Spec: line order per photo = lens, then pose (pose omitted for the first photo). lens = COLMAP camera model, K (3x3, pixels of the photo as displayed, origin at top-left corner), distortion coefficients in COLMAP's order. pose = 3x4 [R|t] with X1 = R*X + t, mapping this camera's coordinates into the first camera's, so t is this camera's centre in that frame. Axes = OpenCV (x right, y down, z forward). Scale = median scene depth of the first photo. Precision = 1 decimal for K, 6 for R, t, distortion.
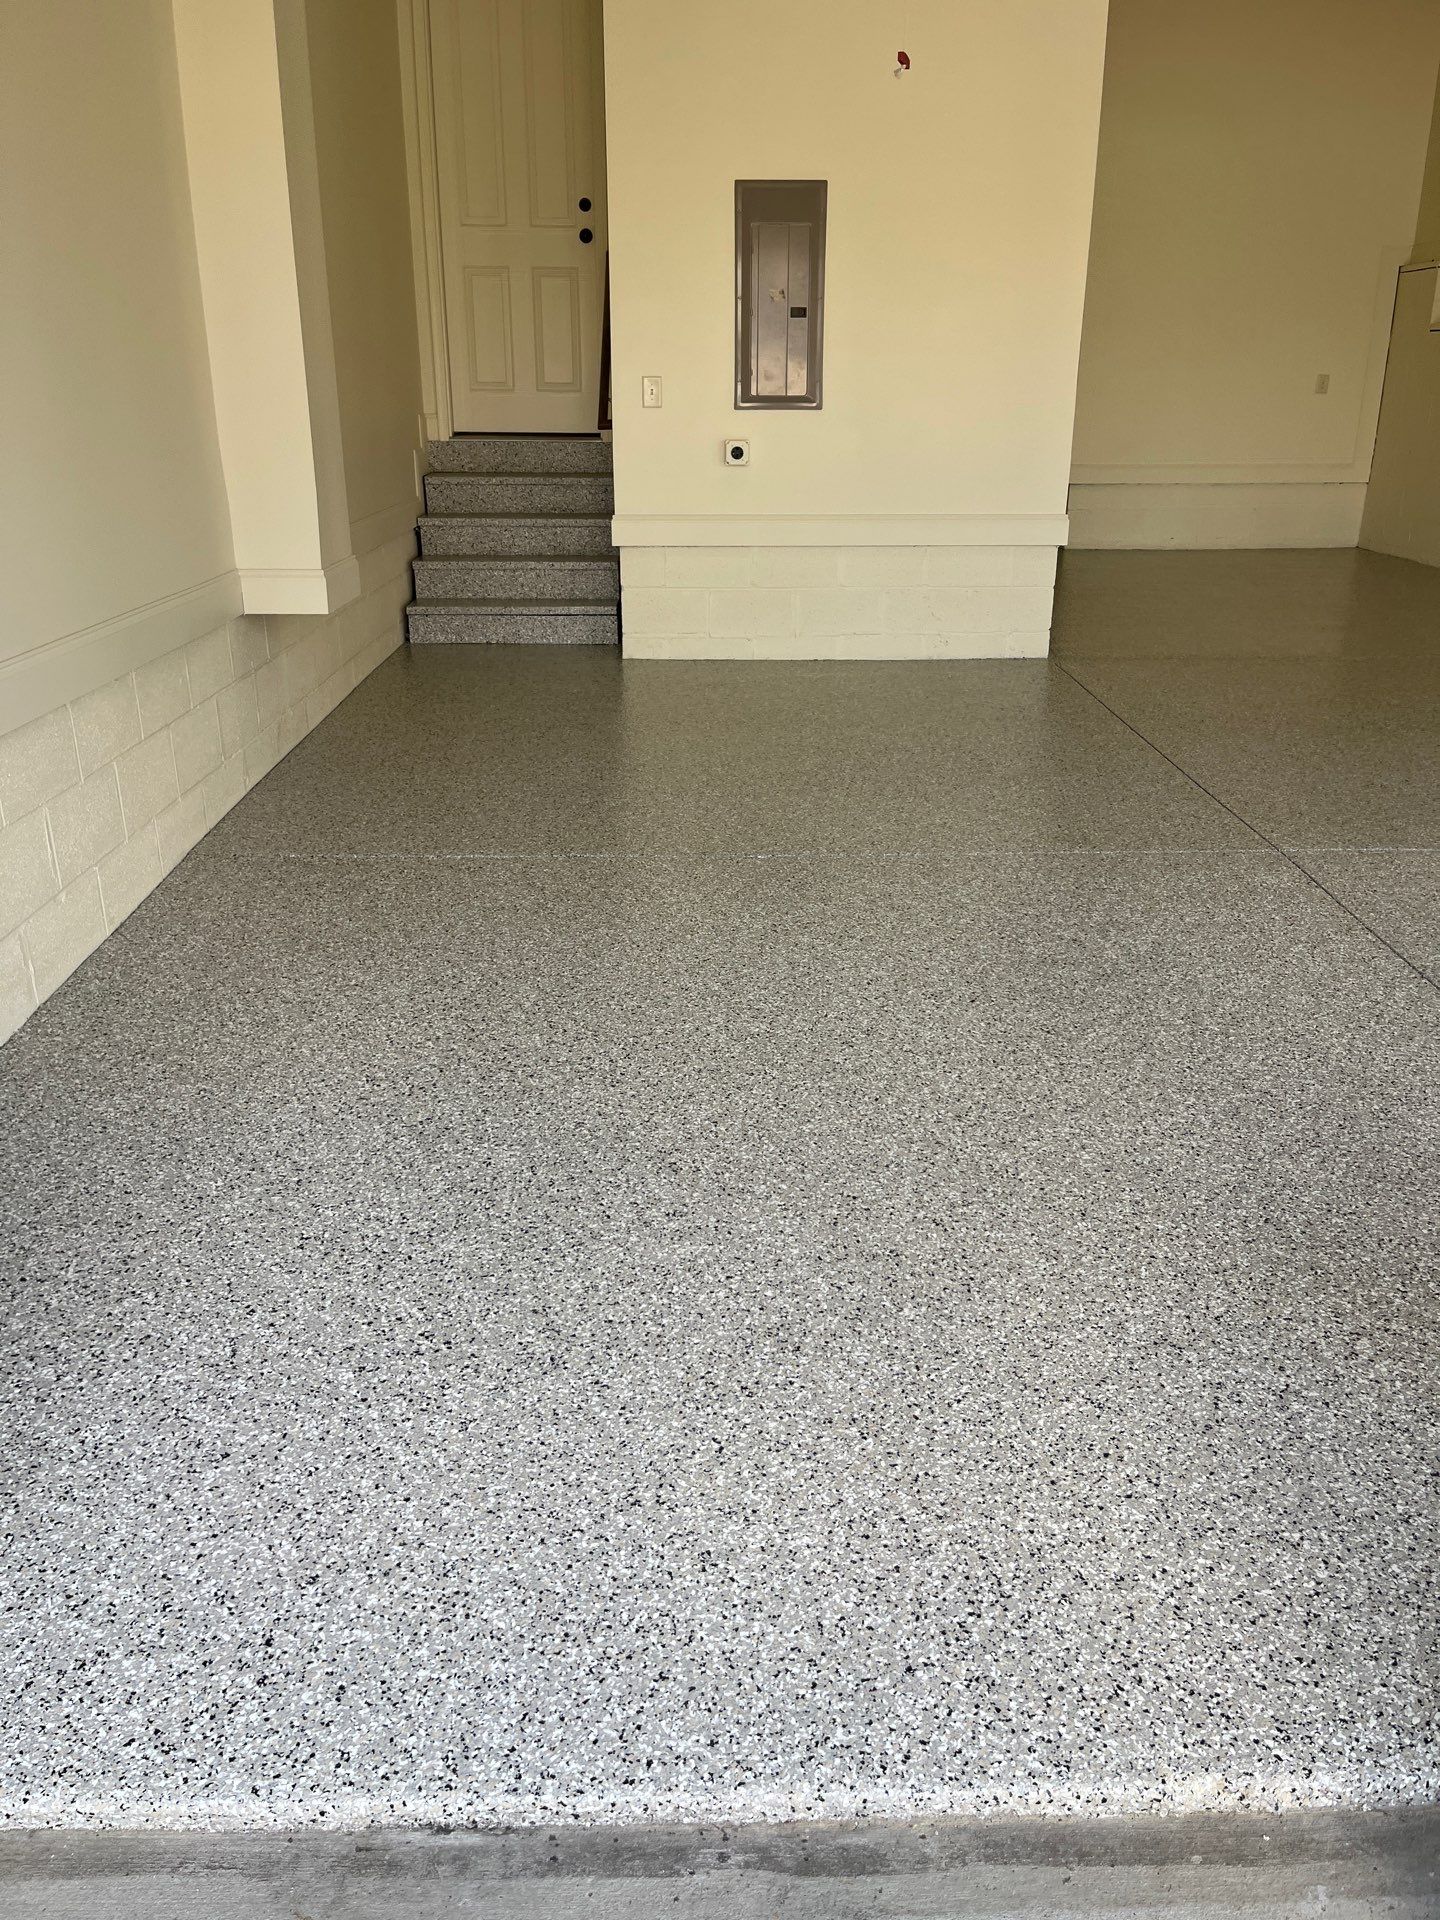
lens RADIAL K [[1471.2, 0, 720.0], [0, 1471.2, 960.0], [0, 0, 1]] dist [0.023454, -0.001138]
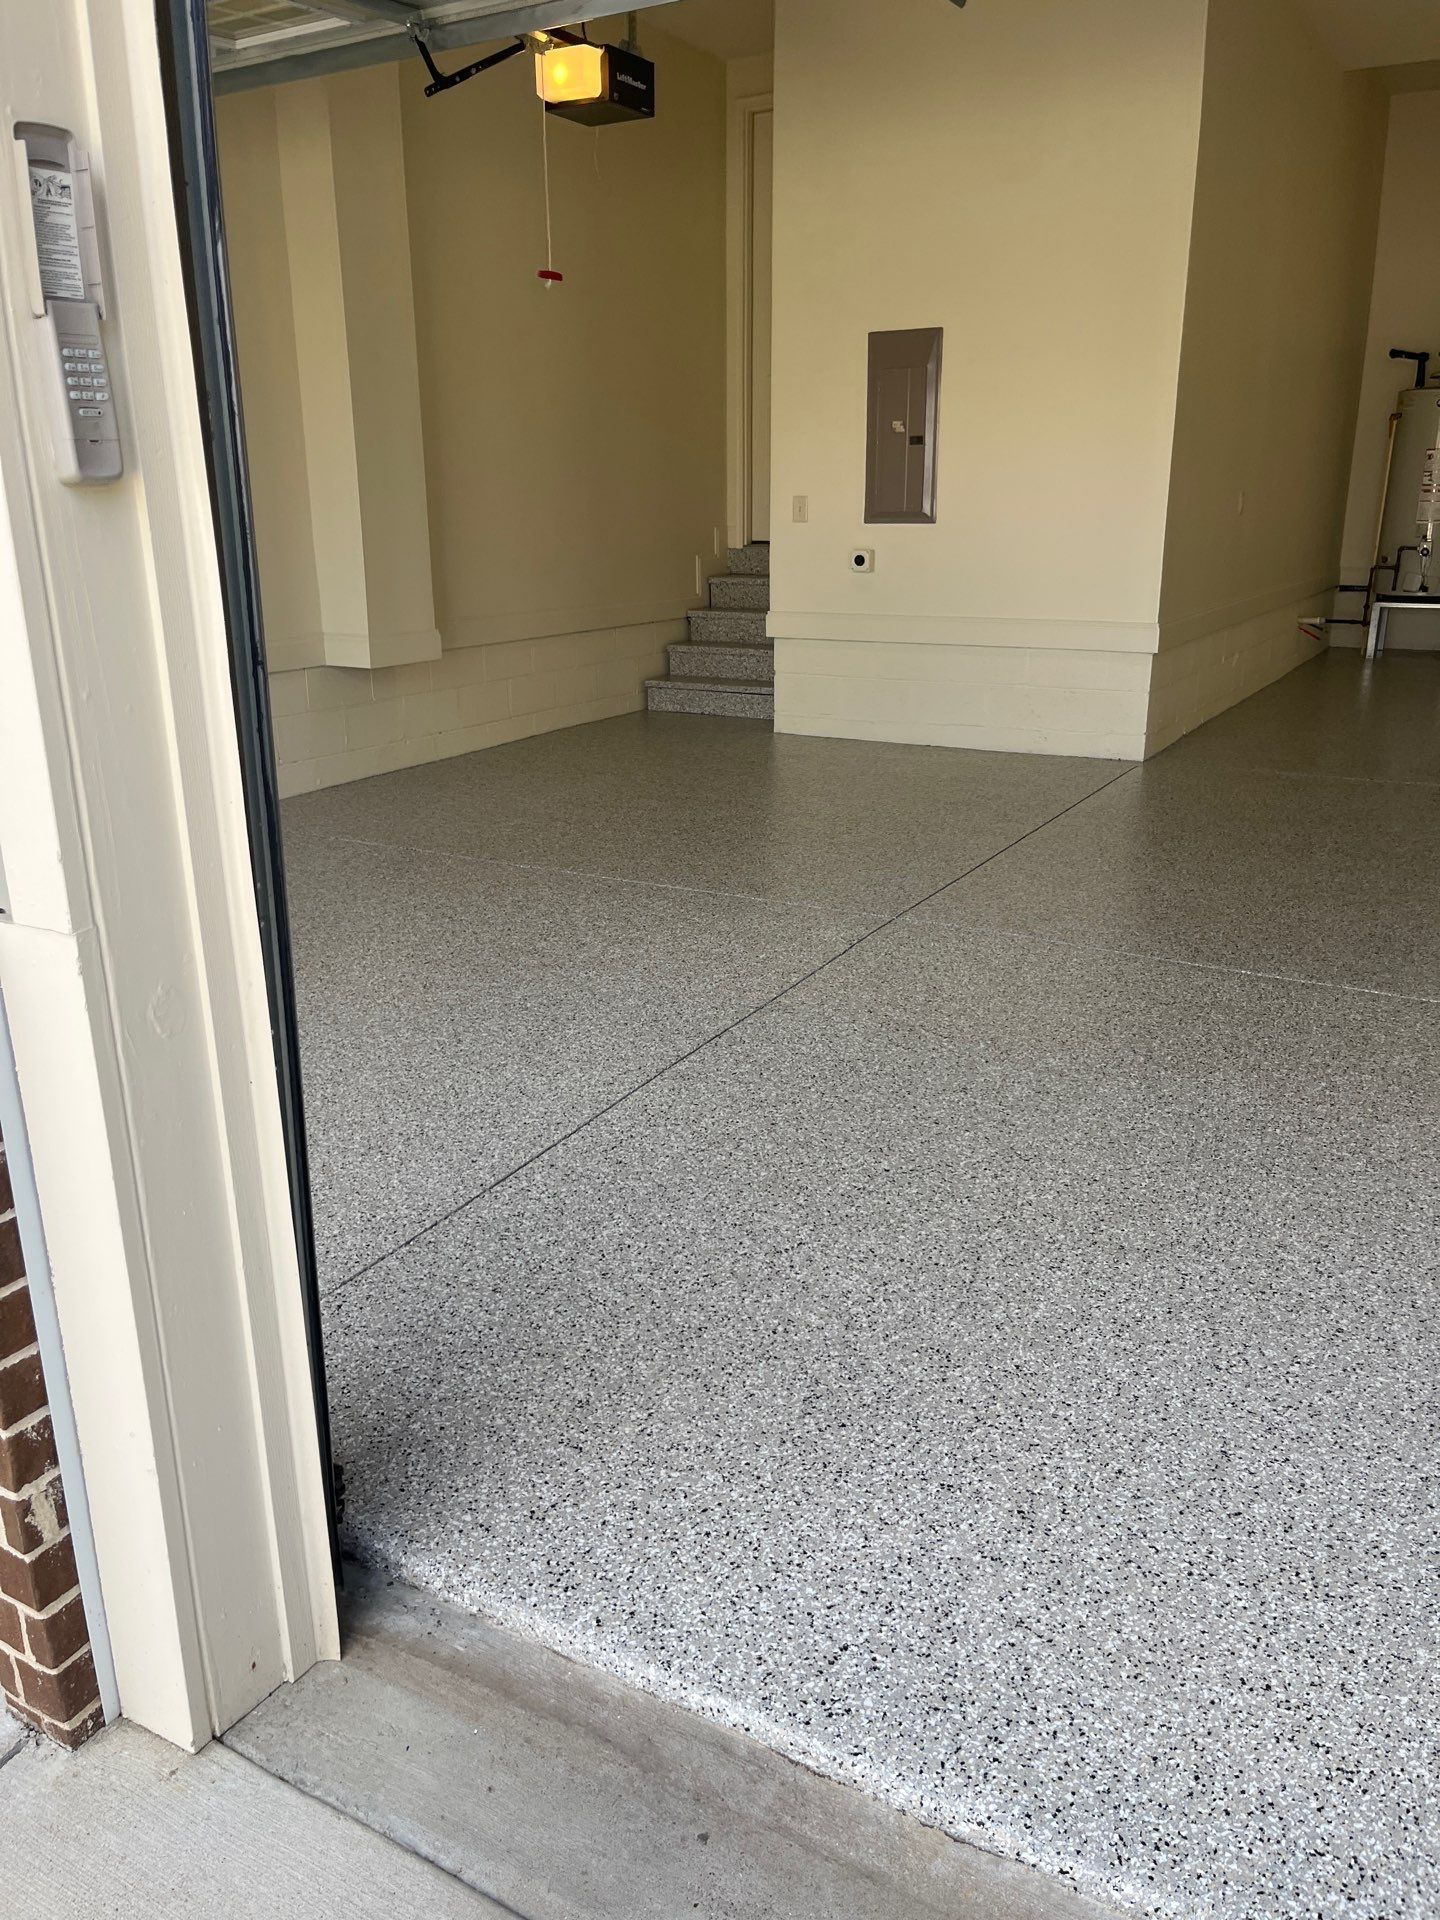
lens RADIAL K [[1457.5, 0, 720.0], [0, 1457.5, 960.0], [0, 0, 1]] dist [0.090173, -0.121425]
pose [[0.855536, 0.151287, -0.495146, 0.507927], [-0.183251, 0.982931, -0.016306, -0.000708], [0.484228, 0.104687, 0.868657, -0.008302]]
